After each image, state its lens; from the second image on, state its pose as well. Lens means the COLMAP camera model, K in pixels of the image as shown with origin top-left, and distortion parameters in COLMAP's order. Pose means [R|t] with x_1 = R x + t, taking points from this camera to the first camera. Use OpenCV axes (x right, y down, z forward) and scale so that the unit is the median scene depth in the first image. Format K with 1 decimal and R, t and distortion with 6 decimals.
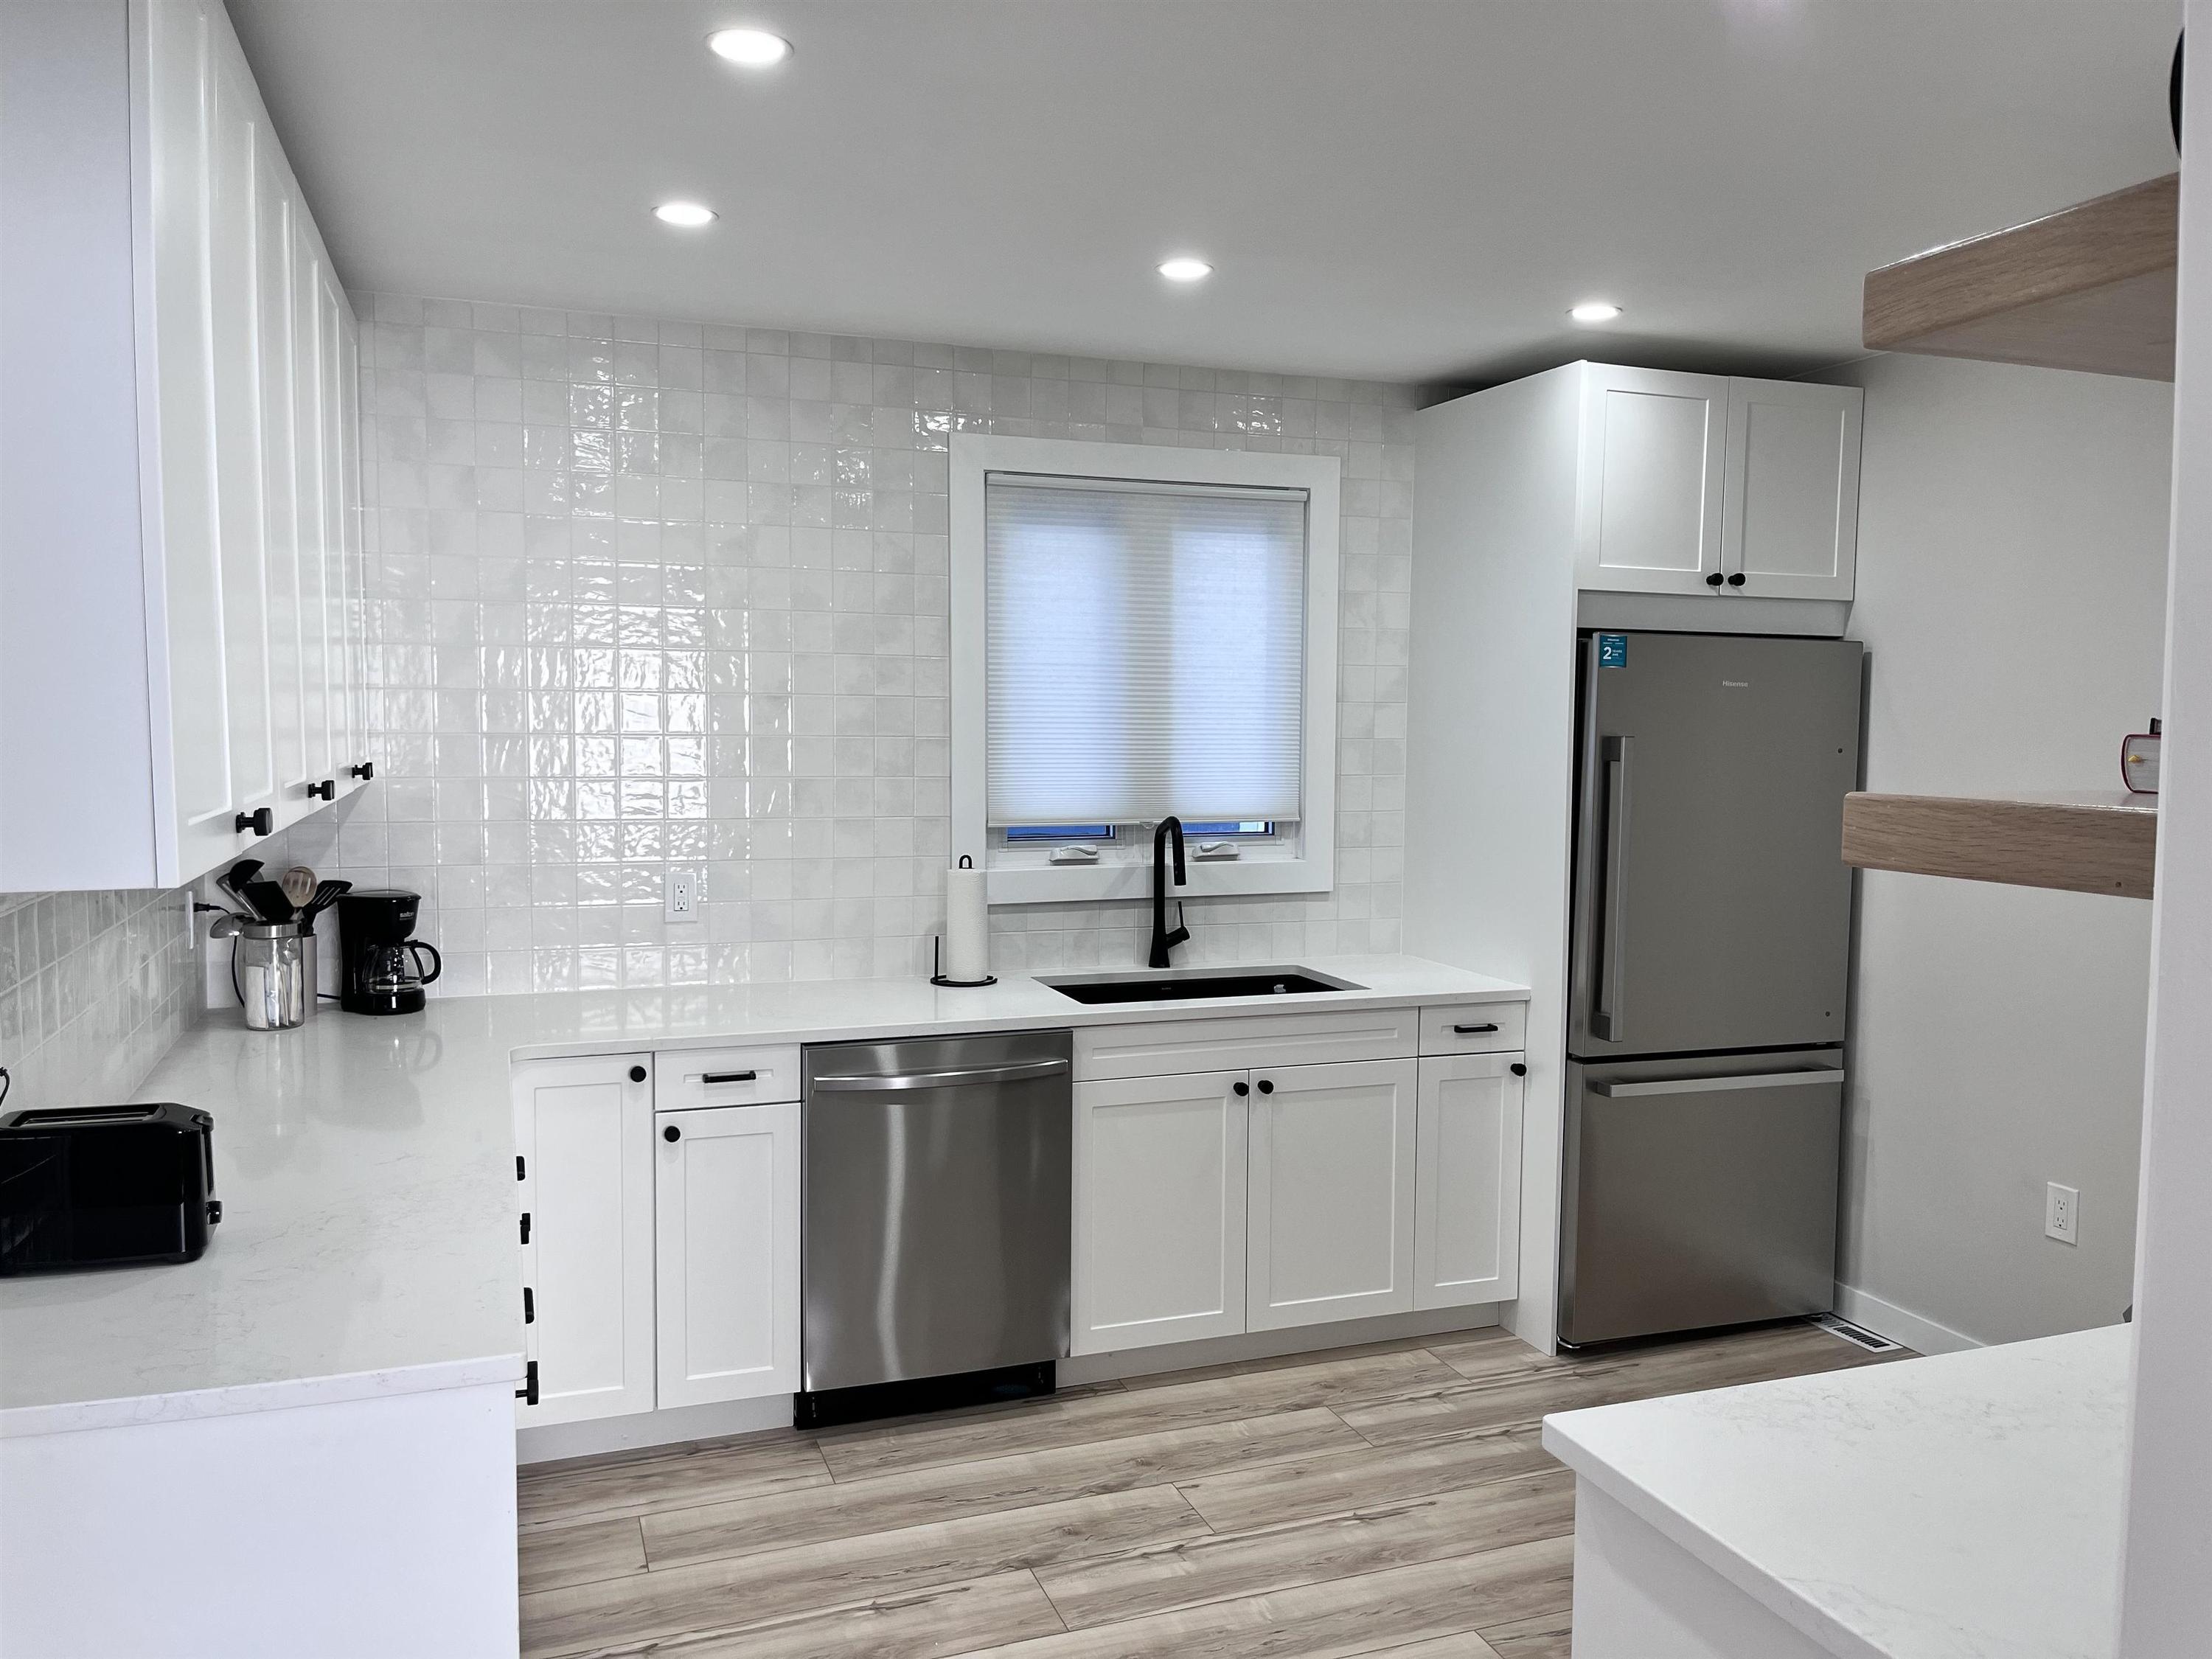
lens RADIAL K [[1665.7, 0, 1099.3], [0, 1665.7, 826.9], [0, 0, 1]] dist [0.065539, -0.094693]
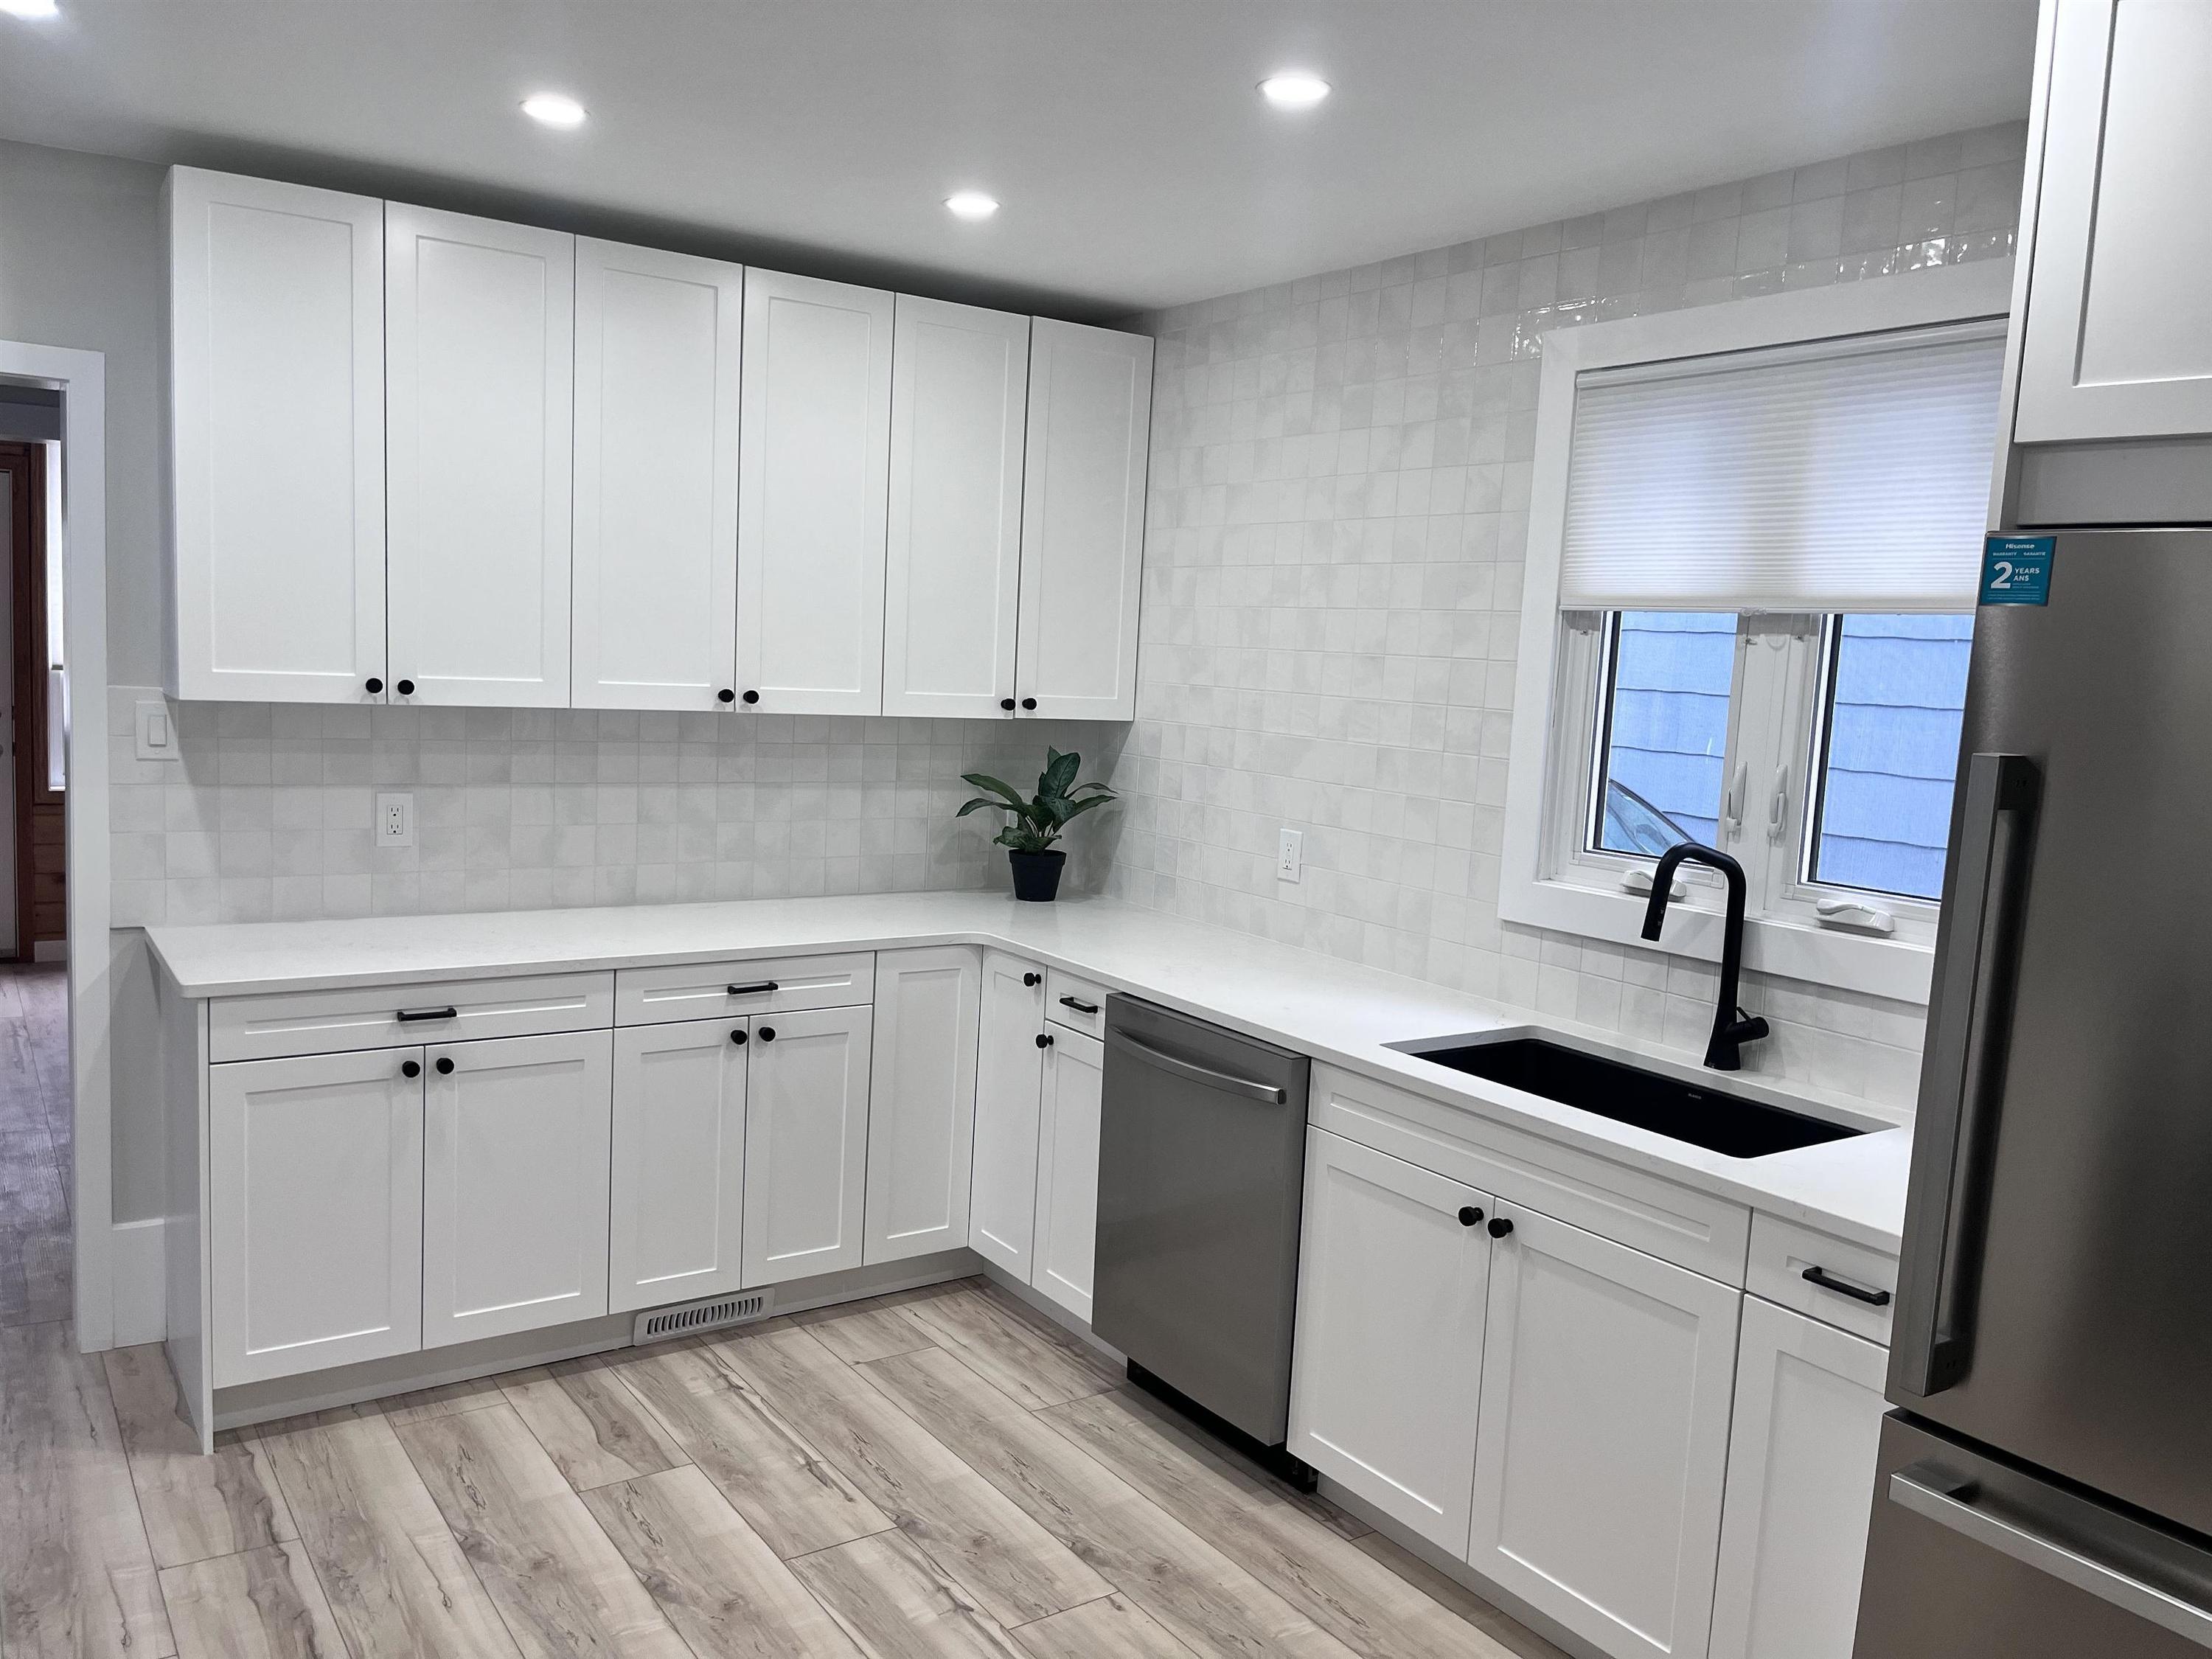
lens RADIAL K [[1665.7, 0, 1099.3], [0, 1665.7, 826.9], [0, 0, 1]] dist [0.065539, -0.094693]
pose [[0.265169, 0.107759, -0.958162, 0.717467], [-0.117059, 0.989983, 0.078942, -0.043023], [0.957070, 0.091228, 0.275127, 0.655654]]
